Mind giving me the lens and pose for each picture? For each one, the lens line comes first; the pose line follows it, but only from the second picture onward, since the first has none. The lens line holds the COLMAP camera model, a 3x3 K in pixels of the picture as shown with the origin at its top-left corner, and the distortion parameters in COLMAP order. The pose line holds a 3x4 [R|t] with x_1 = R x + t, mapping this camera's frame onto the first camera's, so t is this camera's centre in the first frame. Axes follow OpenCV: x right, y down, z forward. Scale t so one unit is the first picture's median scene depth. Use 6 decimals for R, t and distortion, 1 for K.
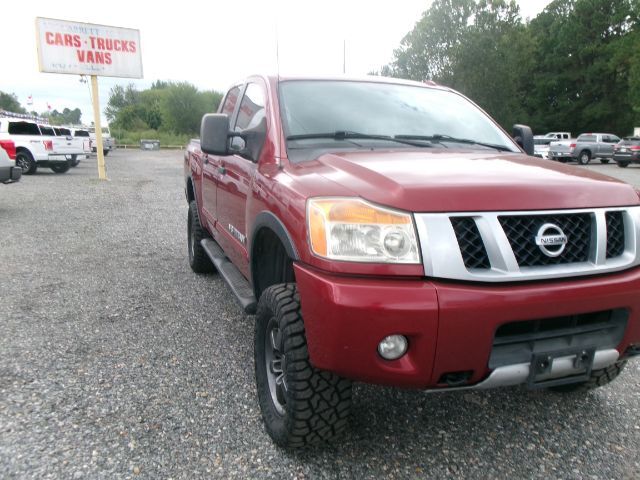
lens RADIAL K [[540.9, 0, 340.6], [0, 540.9, 241.3], [0, 0, 1]] dist [0.013426, 0.001035]
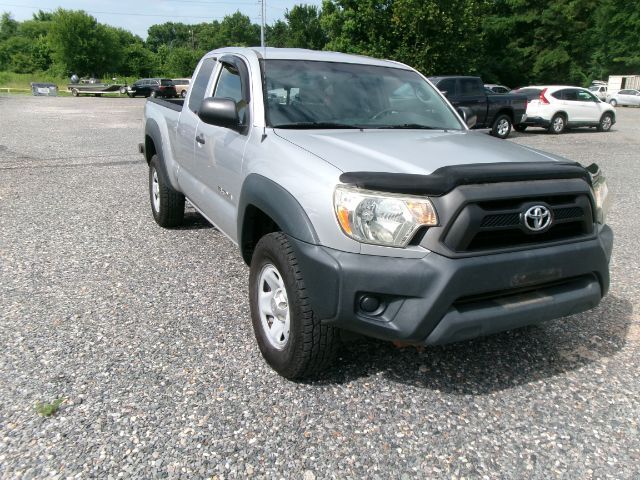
lens RADIAL K [[520.5, 0, 337.5], [0, 520.5, 238.8], [0, 0, 1]] dist [0.012801, 0.017418]
pose [[0.984833, -0.040194, 0.168783, -0.212240], [0.023062, 0.994490, 0.102261, -0.095782], [-0.171963, -0.096818, 0.980334, 0.500075]]
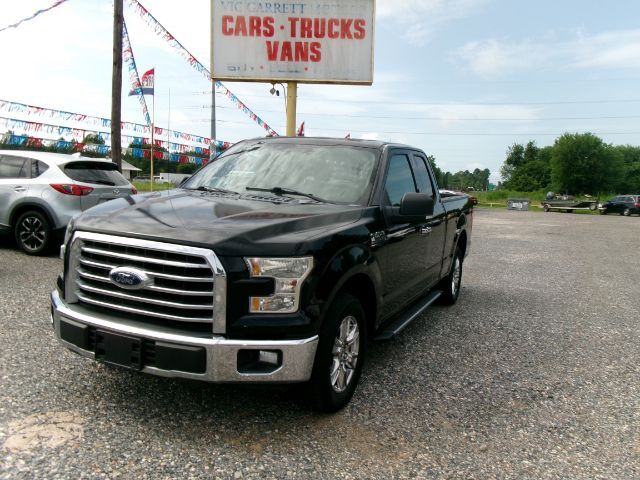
lens RADIAL K [[532.0, 0, 337.0], [0, 532.0, 239.4], [0, 0, 1]] dist [0.038671, -0.009392]
pose [[0.741819, 0.085203, -0.665166, -0.007360], [-0.159094, 0.985938, -0.051137, -0.109116], [0.651456, 0.143758, 0.744942, 0.607019]]
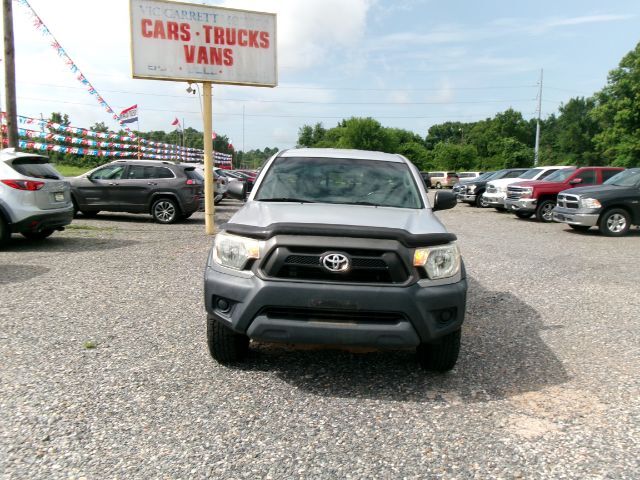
lens RADIAL K [[520.8, 0, 327.7], [0, 520.8, 242.4], [0, 0, 1]] dist [0.013644, 0.006021]
pose [[0.937855, 0.054145, -0.342776, -0.074661], [-0.074535, 0.996130, -0.046582, -0.084222], [0.338928, 0.069236, 0.938261, 0.442188]]
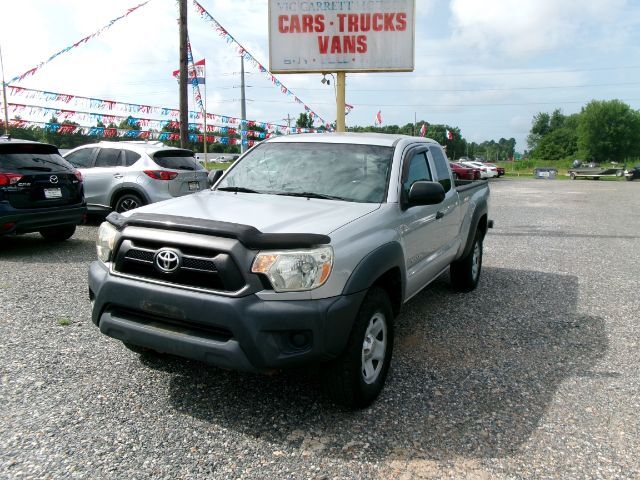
lens RADIAL K [[520.5, 0, 337.5], [0, 520.5, 238.8], [0, 0, 1]] dist [0.012801, 0.017418]
pose [[0.709501, 0.101563, -0.697347, 0.016435], [-0.135941, 0.990699, 0.005978, -0.101435], [0.691469, 0.090557, 0.716708, 0.542478]]
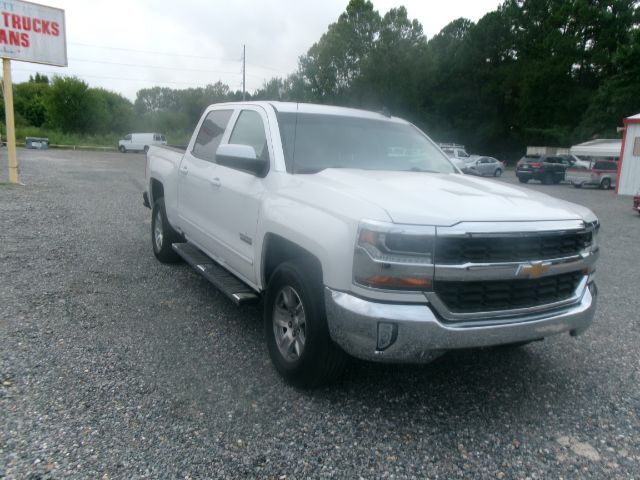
lens RADIAL K [[532.0, 0, 337.0], [0, 532.0, 239.4], [0, 0, 1]] dist [0.038671, -0.009392]
pose [[0.980463, 0.004458, 0.196654, -0.115946], [-0.001208, 0.999861, -0.016645, -0.013897], [-0.196701, 0.016082, 0.980332, 0.086308]]
